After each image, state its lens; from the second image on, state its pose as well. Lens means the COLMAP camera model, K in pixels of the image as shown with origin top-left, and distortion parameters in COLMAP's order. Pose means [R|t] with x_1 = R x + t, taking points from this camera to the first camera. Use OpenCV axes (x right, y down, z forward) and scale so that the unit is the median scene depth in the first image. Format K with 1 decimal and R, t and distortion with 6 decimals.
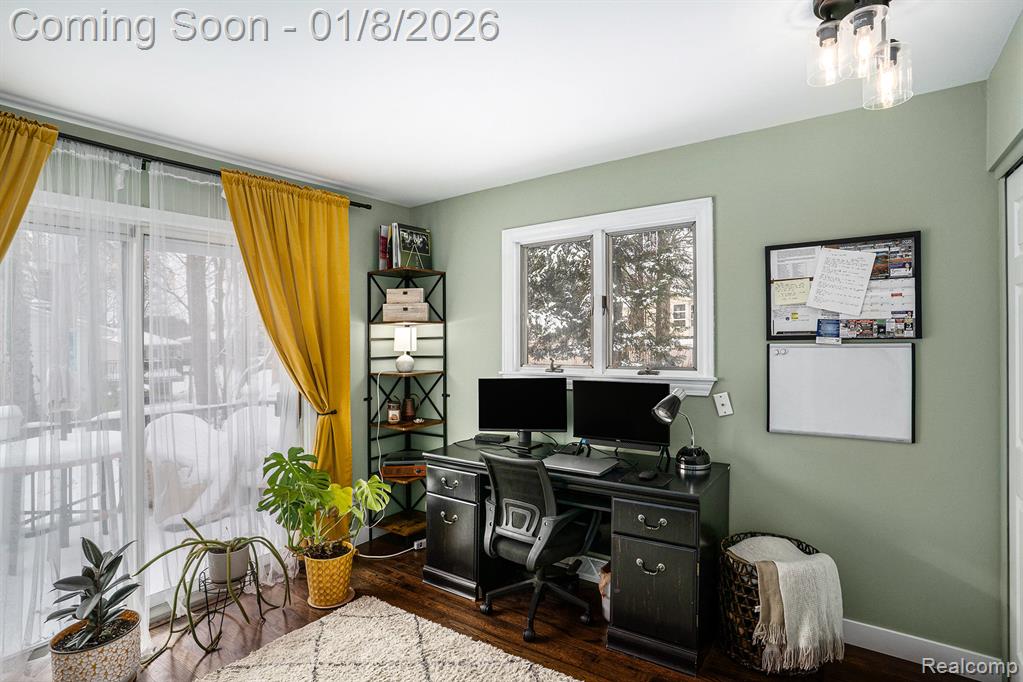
lens RADIAL K [[510.3, 0, 513.2], [0, 510.3, 338.7], [0, 0, 1]] dist [-0.072420, 0.032475]
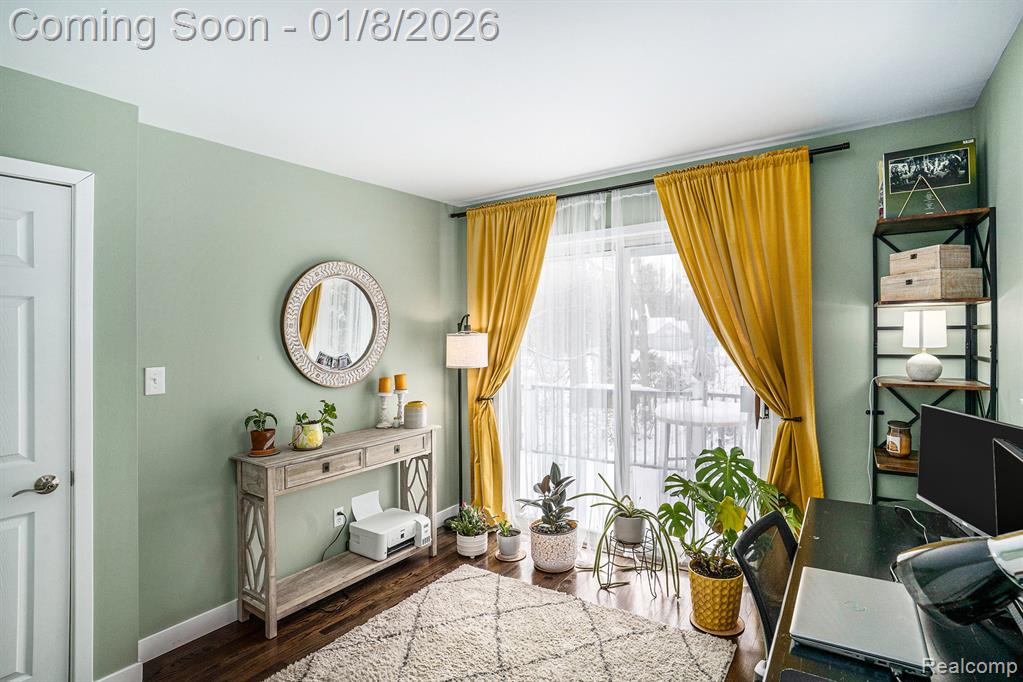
lens RADIAL K [[515.2, 0, 508.4], [0, 515.2, 335.2], [0, 0, 1]] dist [-0.086828, 0.034135]
pose [[0.010181, 0.017462, -0.999796, 0.402572], [0.013645, 0.999752, 0.017600, -0.008855], [0.999855, -0.013822, 0.009940, 0.485278]]
